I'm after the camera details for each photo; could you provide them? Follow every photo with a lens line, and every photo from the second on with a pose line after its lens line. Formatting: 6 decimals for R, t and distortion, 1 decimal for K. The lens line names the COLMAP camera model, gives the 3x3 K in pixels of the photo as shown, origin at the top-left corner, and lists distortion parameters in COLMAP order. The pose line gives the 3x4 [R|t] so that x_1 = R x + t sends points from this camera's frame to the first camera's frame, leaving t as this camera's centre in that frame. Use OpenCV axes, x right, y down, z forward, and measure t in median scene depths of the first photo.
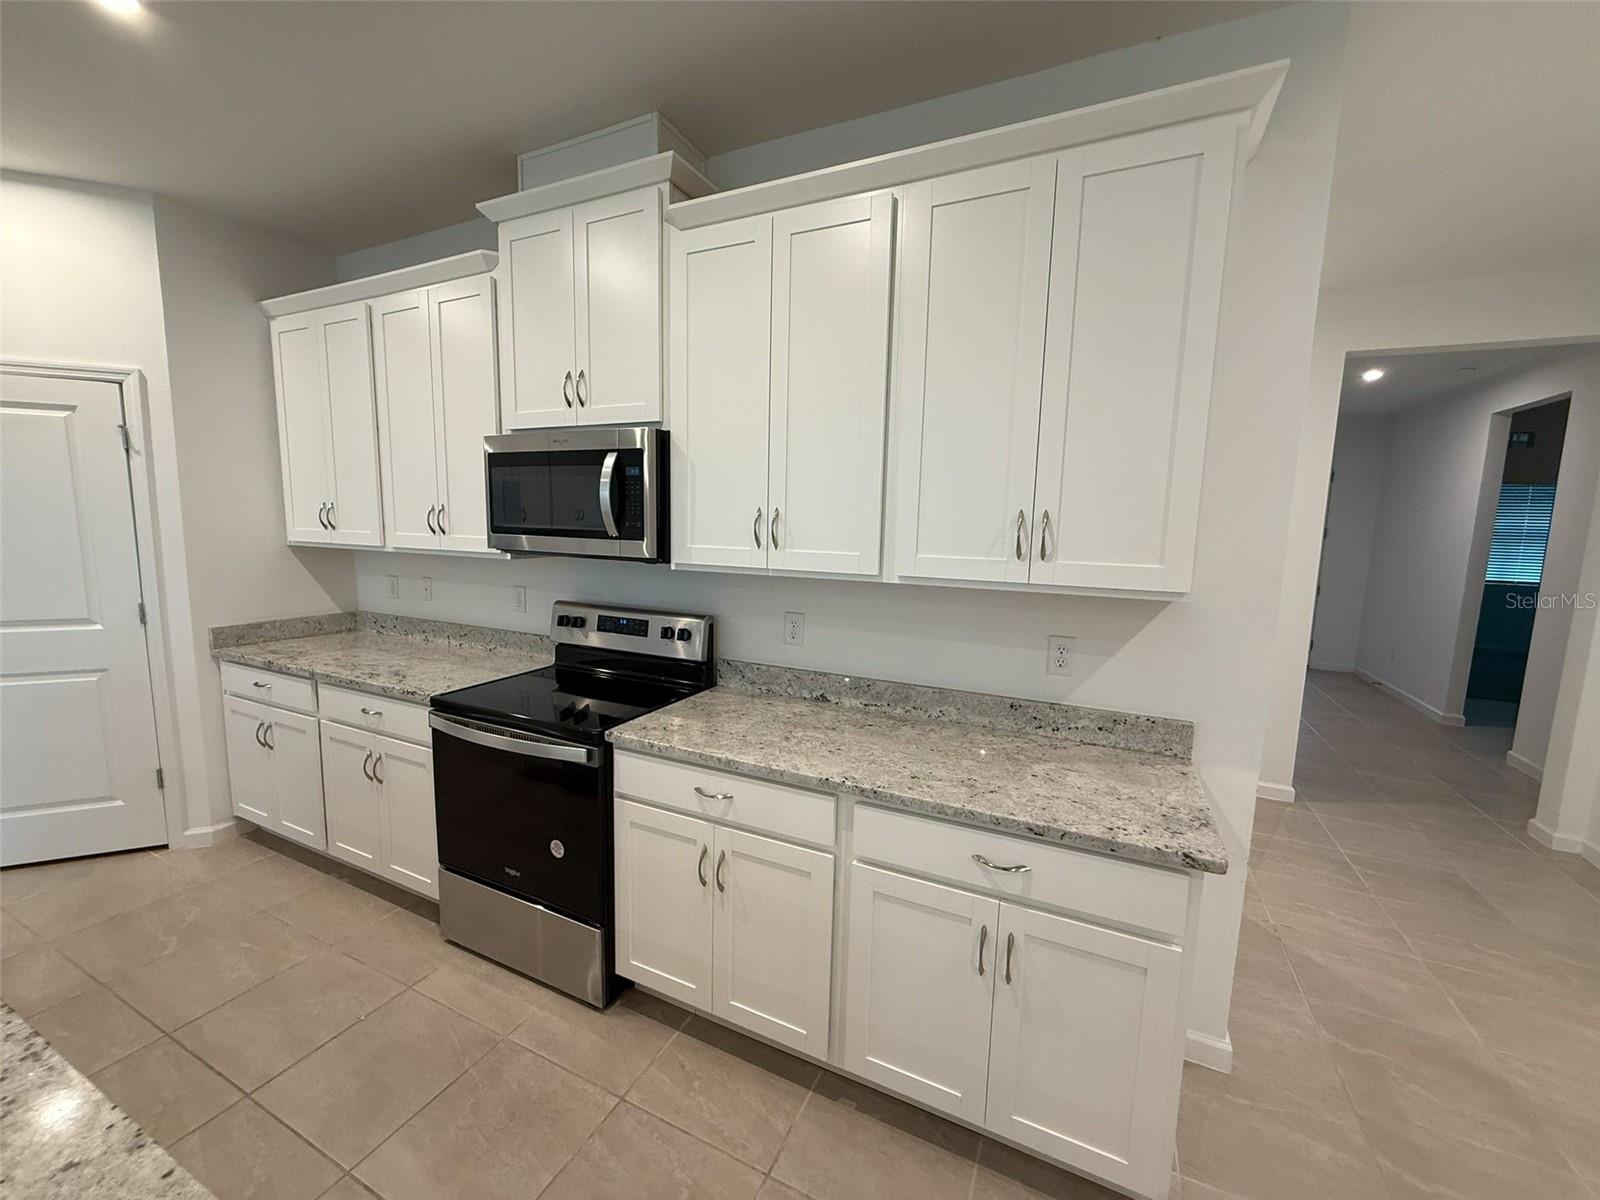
lens RADIAL K [[635.0, 0, 794.8], [0, 635.0, 598.8], [0, 0, 1]] dist [-0.000268, 0.000687]
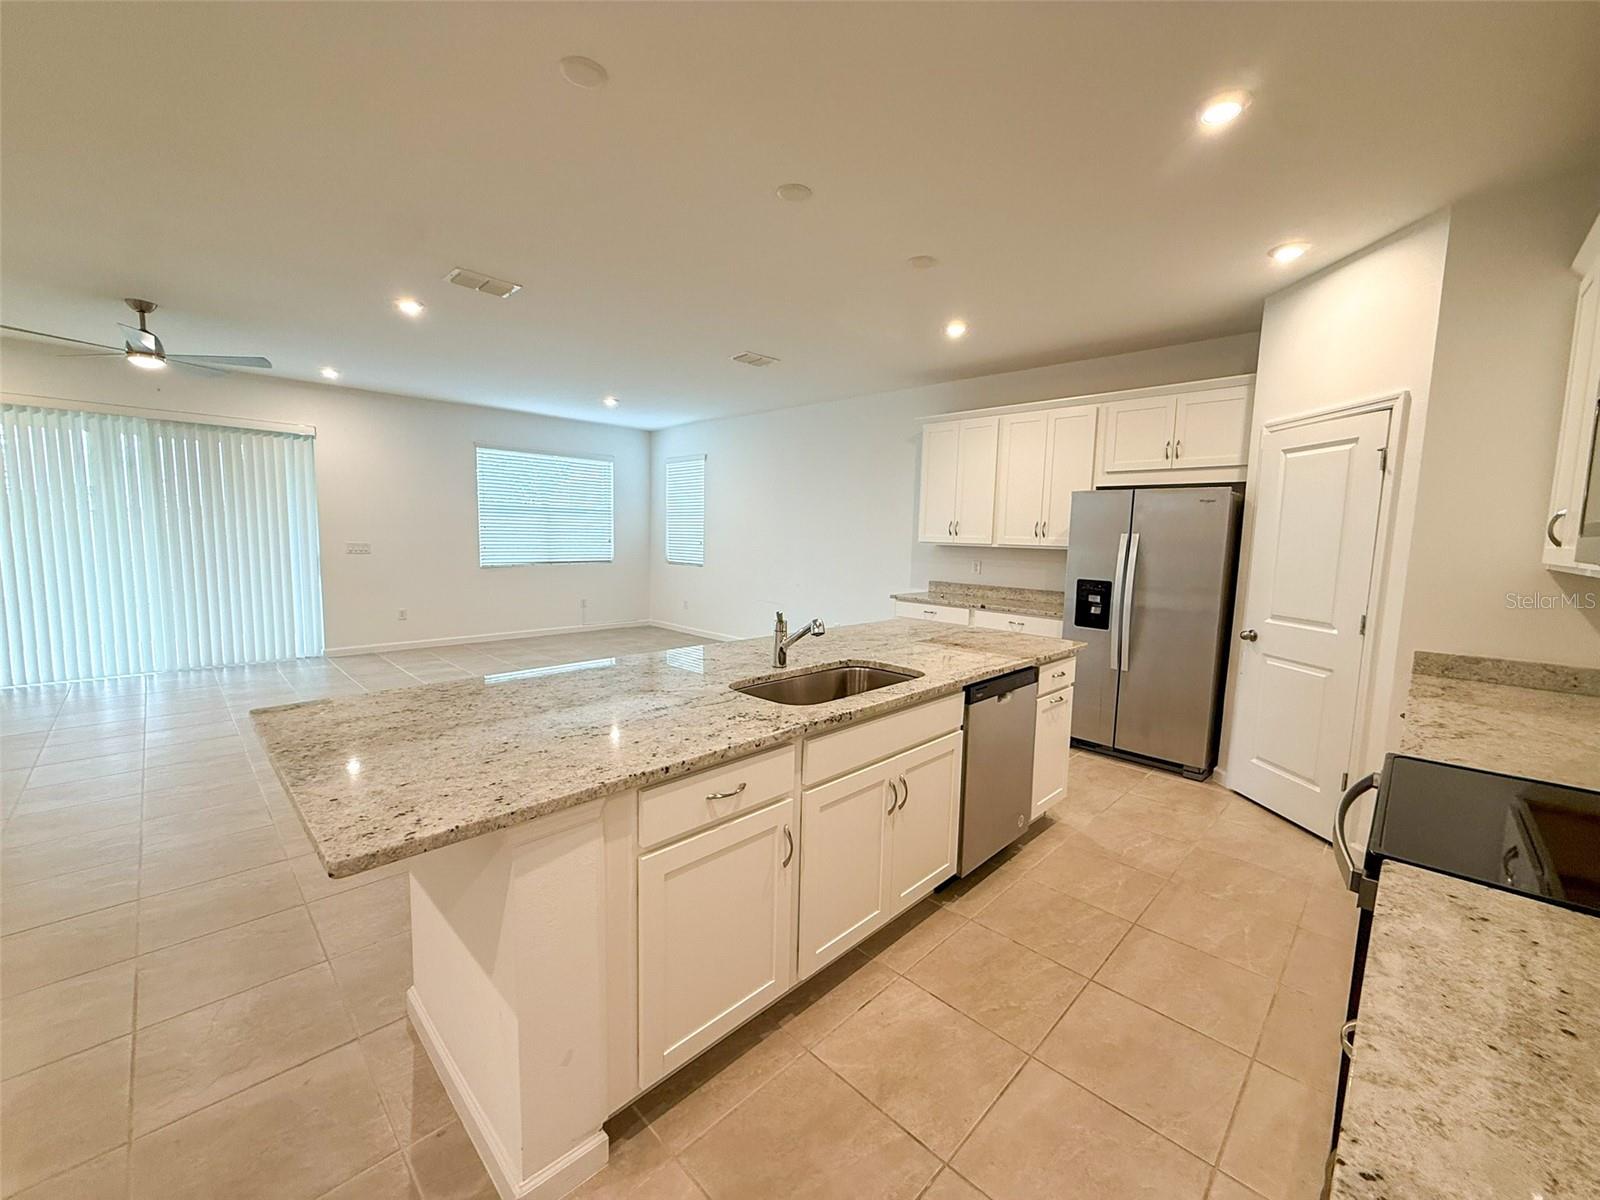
lens RADIAL K [[635.0, 0, 795.2], [0, 635.0, 600.7], [0, 0, 1]] dist [-0.000268, 0.000687]
pose [[-0.326954, 0.069930, -0.942449, 0.351528], [-0.145667, 0.981611, 0.123371, -0.012634], [0.933746, 0.177620, -0.310755, 0.559993]]
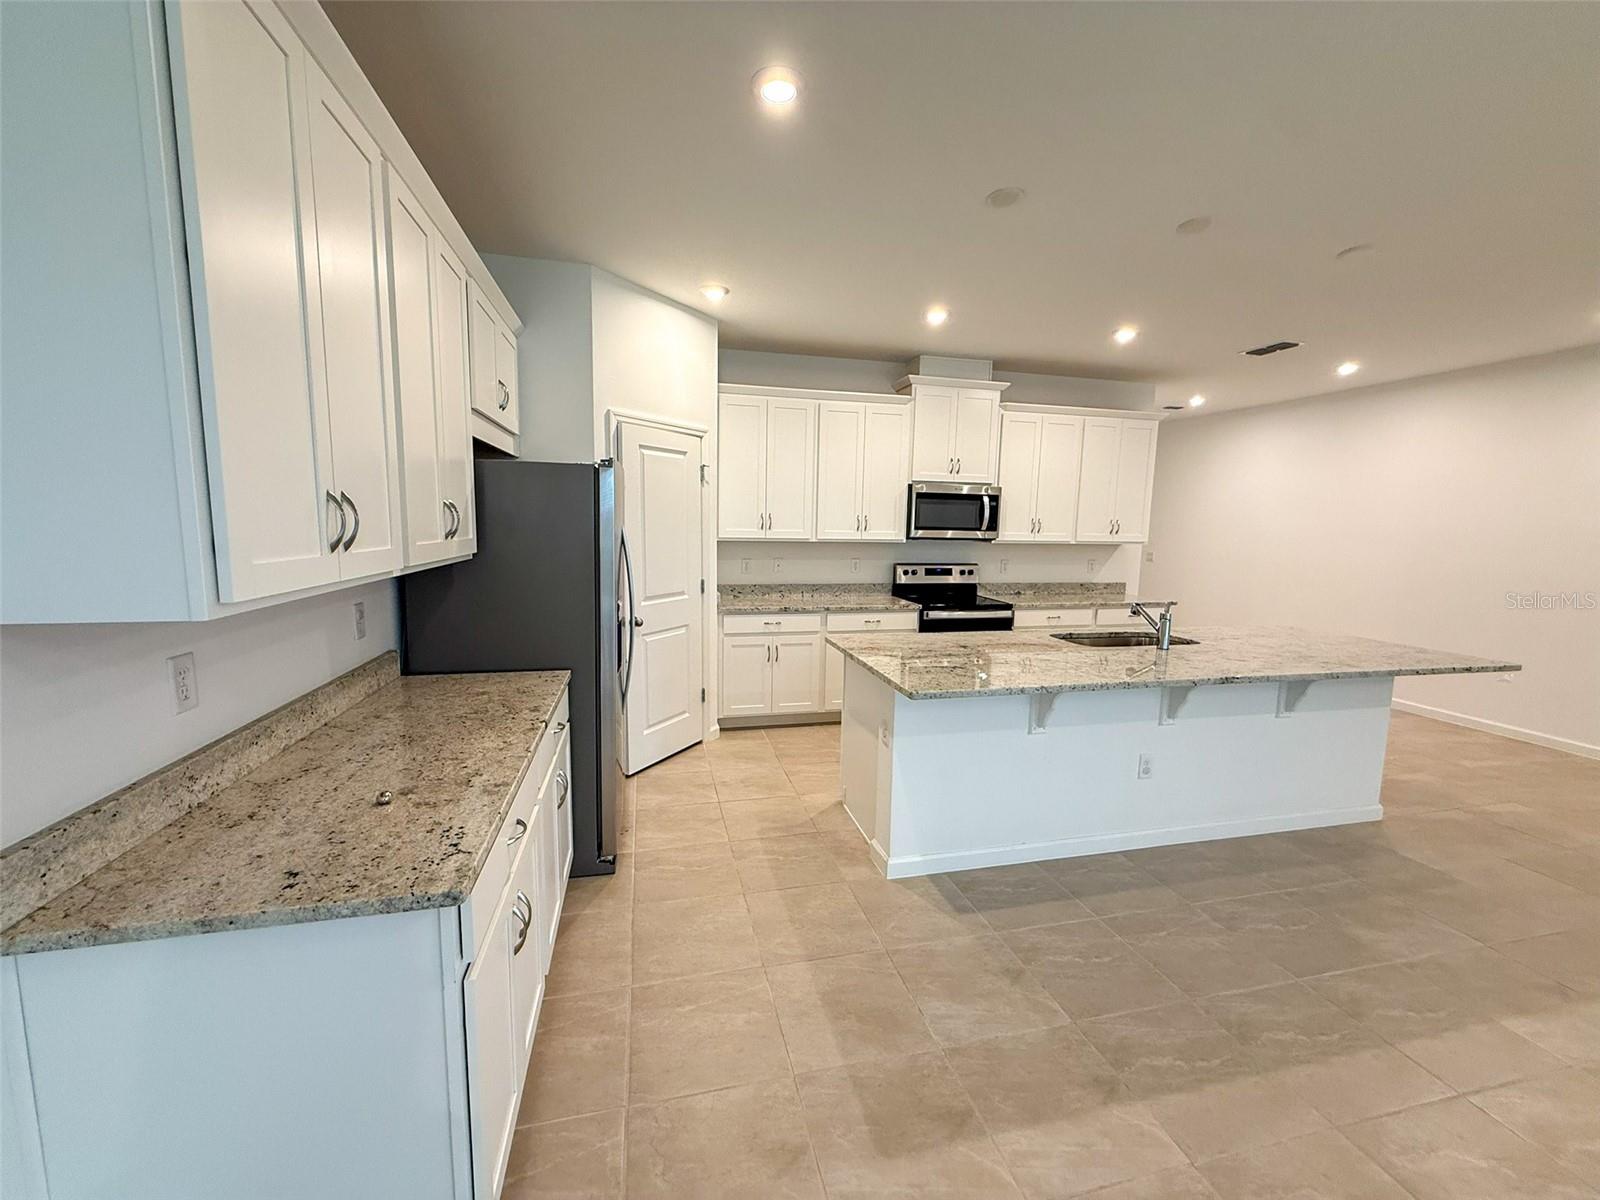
lens RADIAL K [[635.0, 0, 796.2], [0, 635.0, 599.5], [0, 0, 1]] dist [-0.000268, 0.000687]
pose [[0.776717, -0.086405, 0.623895, -2.315936], [0.075392, 0.996178, 0.044104, 0.005133], [-0.625321, 0.012781, 0.780263, -0.434381]]
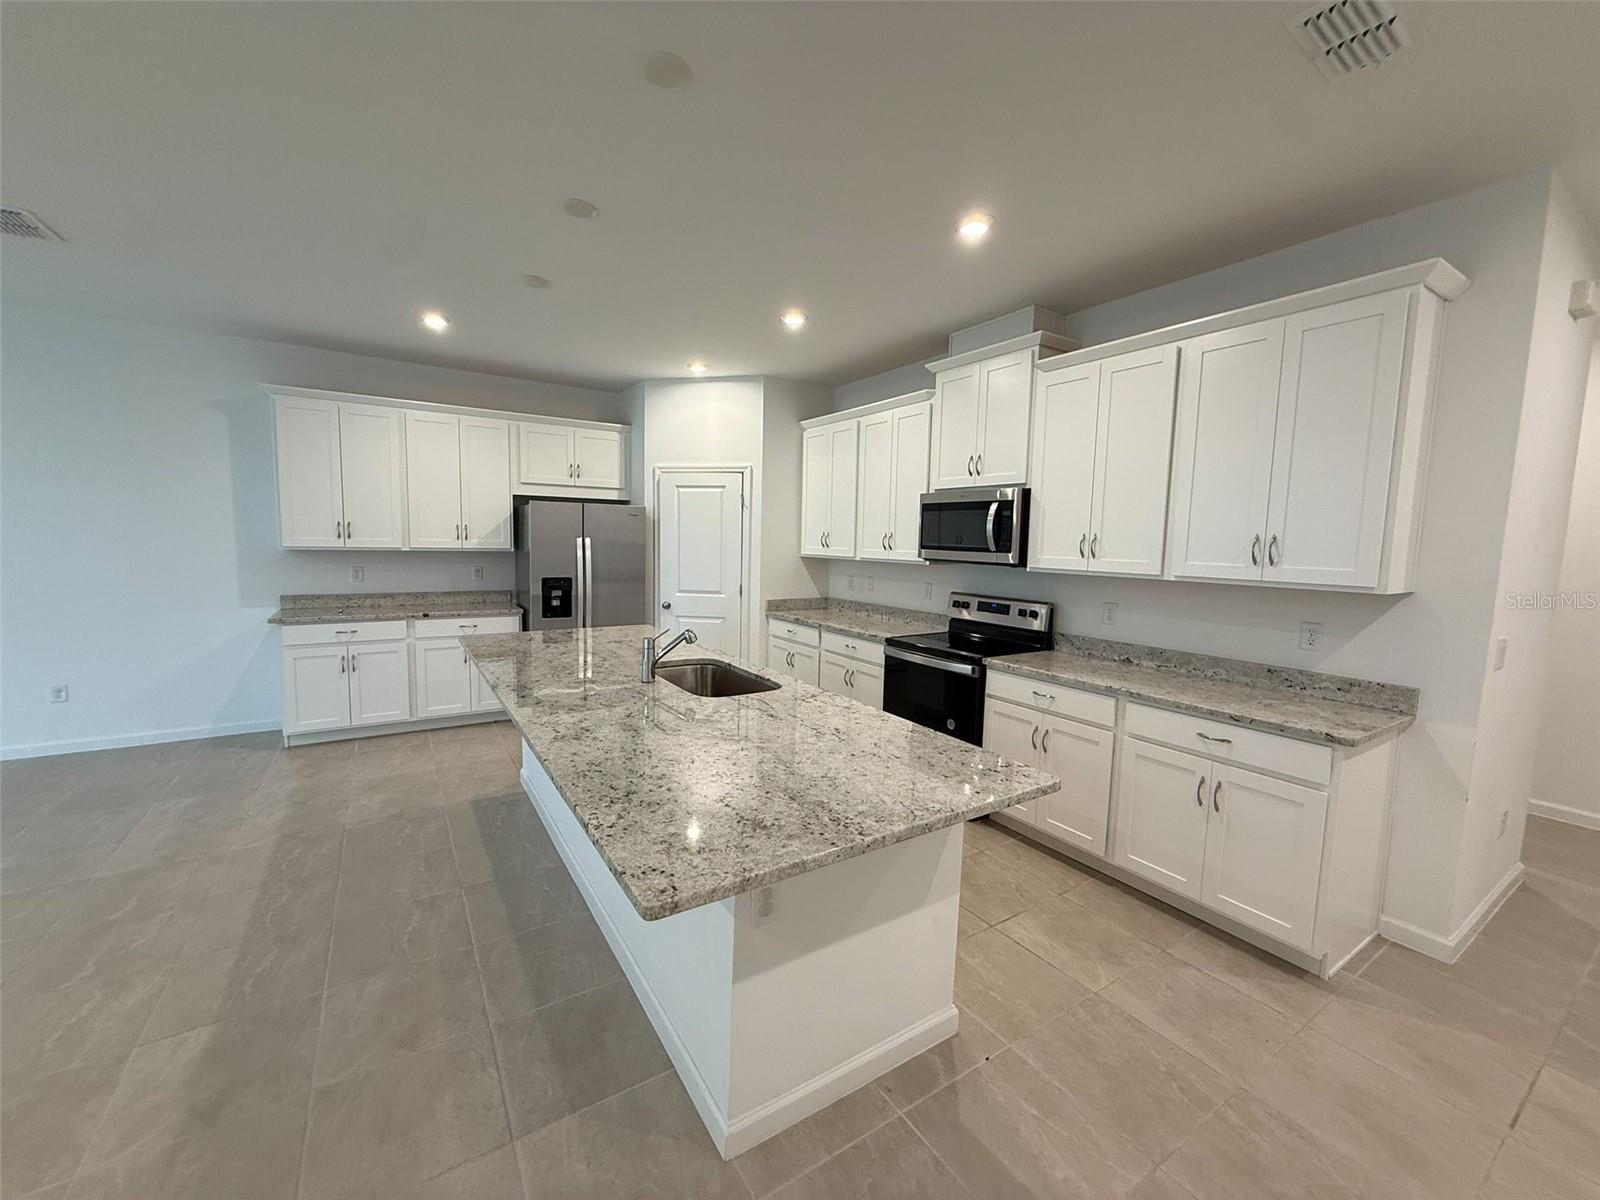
lens RADIAL K [[635.0, 0, 795.5], [0, 635.0, 600.0], [0, 0, 1]] dist [-0.000268, 0.000687]
pose [[0.851790, 0.047327, -0.521742, 0.157326], [-0.066200, 0.997651, -0.017581, 0.096867], [0.519684, 0.049515, 0.852922, -0.713456]]
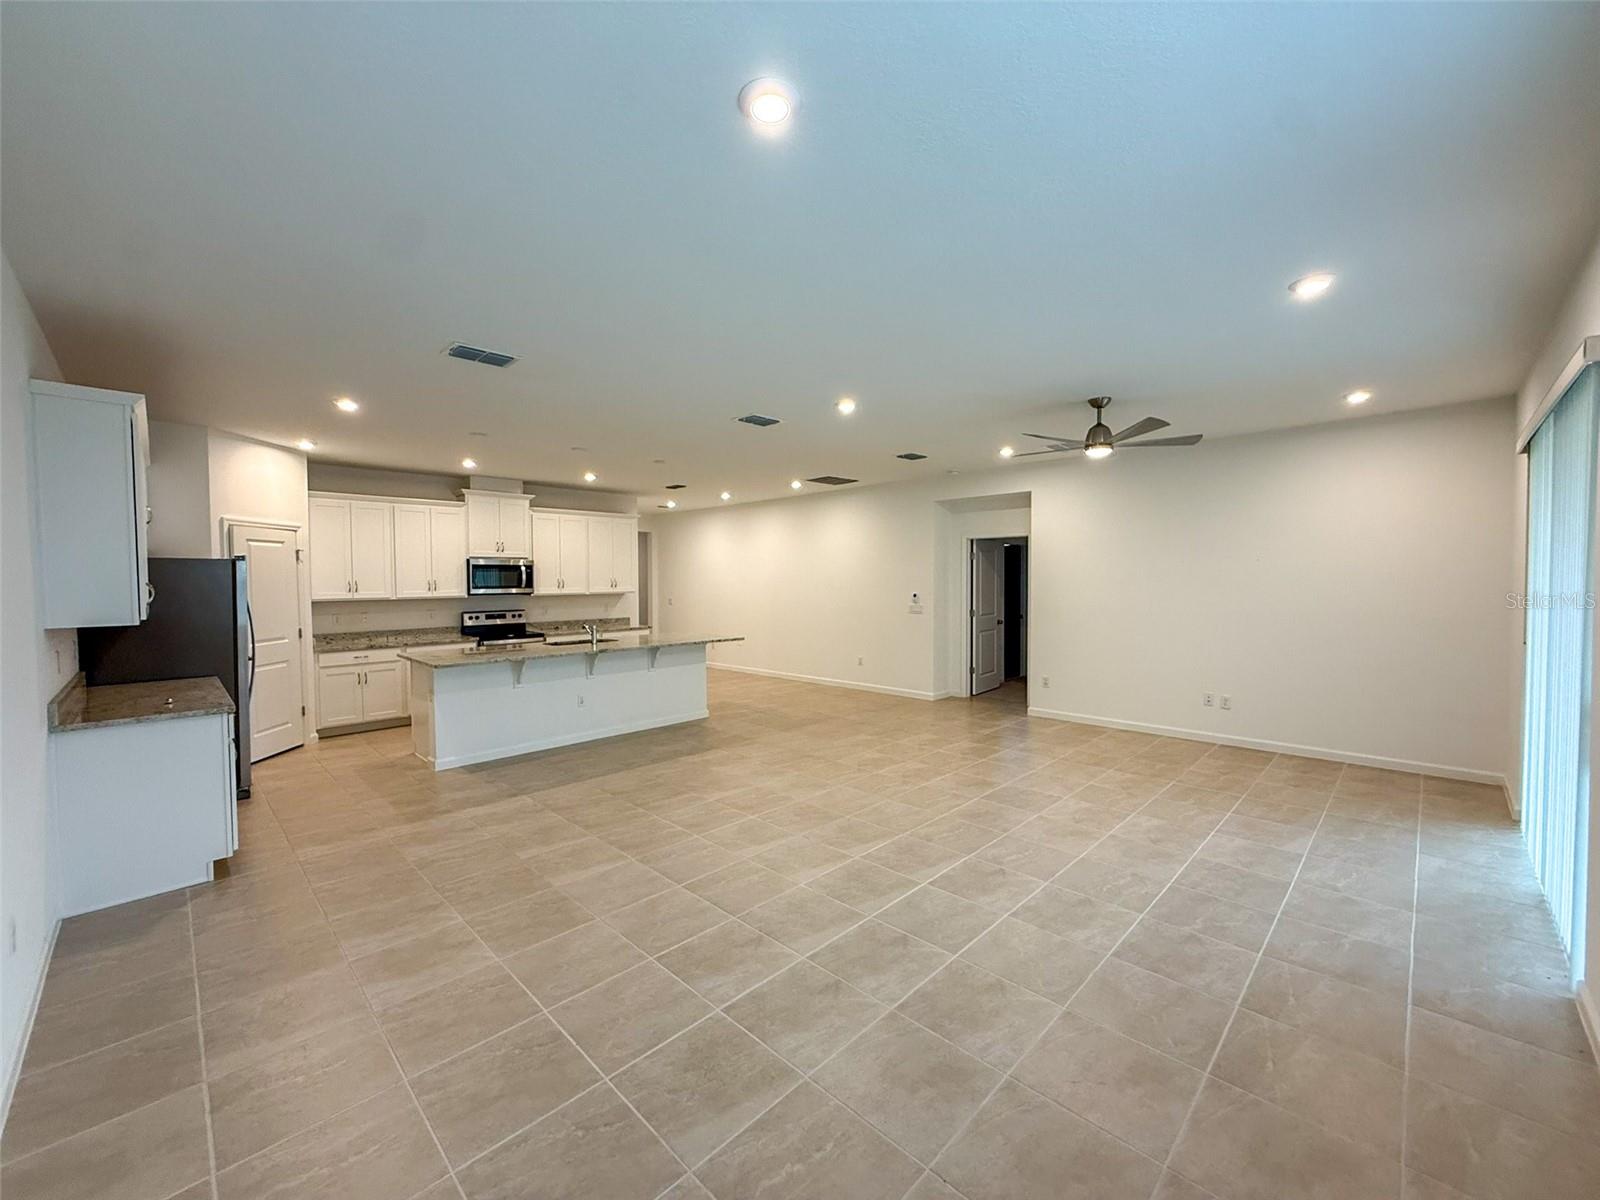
lens RADIAL K [[635.0, 0, 792.7], [0, 635.0, 598.2], [0, 0, 1]] dist [-0.000268, 0.000687]
pose [[0.332550, -0.053606, 0.941561, -3.224985], [0.129562, 0.991514, 0.010691, 0.128412], [-0.934144, 0.118435, 0.336673, -1.720063]]
